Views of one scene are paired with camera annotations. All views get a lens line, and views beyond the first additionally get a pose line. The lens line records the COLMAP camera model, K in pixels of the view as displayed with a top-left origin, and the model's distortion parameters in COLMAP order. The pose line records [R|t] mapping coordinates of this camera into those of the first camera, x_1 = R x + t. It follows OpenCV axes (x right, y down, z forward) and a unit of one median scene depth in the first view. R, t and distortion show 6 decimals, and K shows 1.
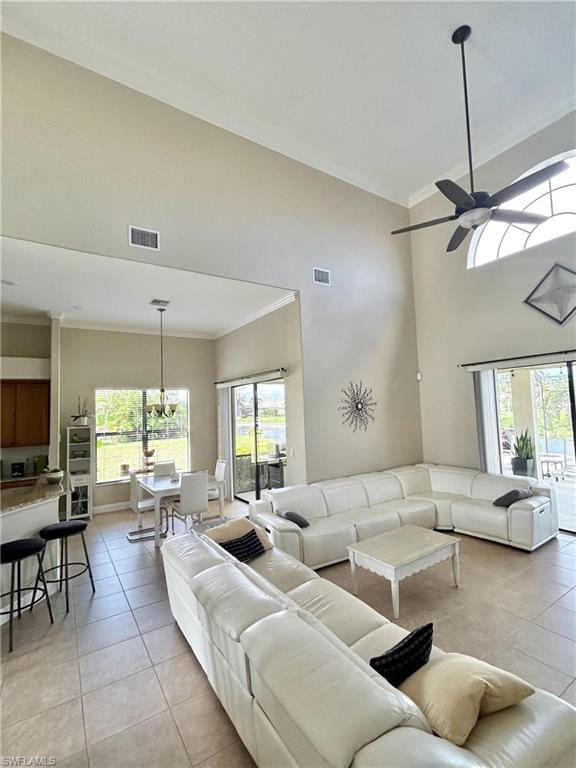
lens RADIAL K [[357.4, 0, 286.8], [0, 357.4, 384.4], [0, 0, 1]] dist [-0.000786, -0.000464]
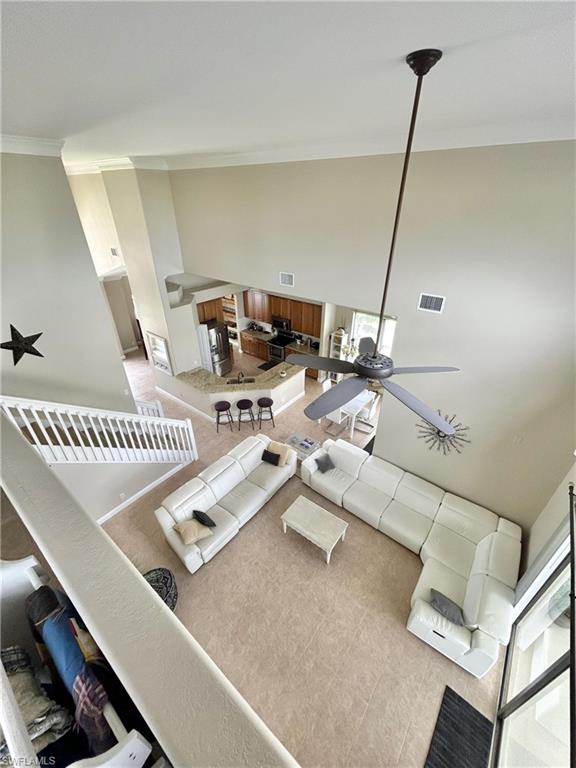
lens RADIAL K [[308.9, 0, 288.5], [0, 308.9, 386.5], [0, 0, 1]] dist [0.001559, 0.000036]
pose [[0.332126, 0.517491, -0.788604, 0.618390], [0.047391, 0.825852, 0.561892, -0.511988], [0.942044, -0.223992, 0.249762, 0.368071]]
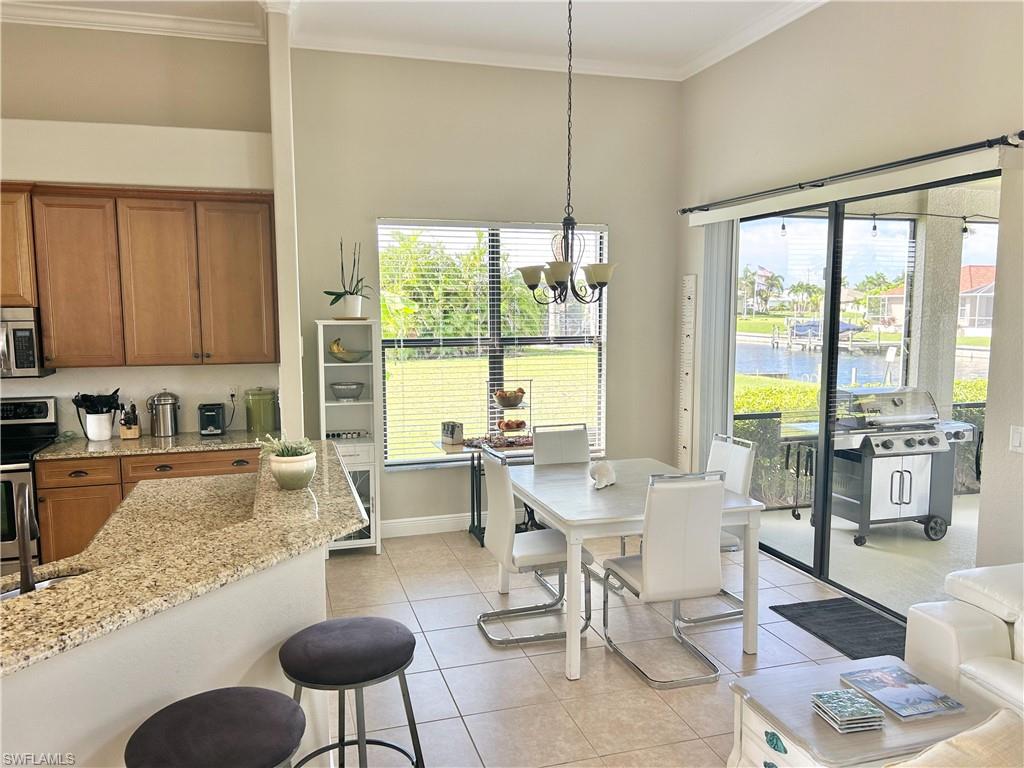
lens RADIAL K [[777.8, 0, 511.9], [0, 777.8, 382.4], [0, 0, 1]] dist [0.031370, -0.002918]
pose [[0.960688, 0.059393, -0.271204, -0.182285], [-0.009996, 0.983616, 0.179997, 0.032363], [0.277452, -0.170210, 0.945542, 0.253253]]
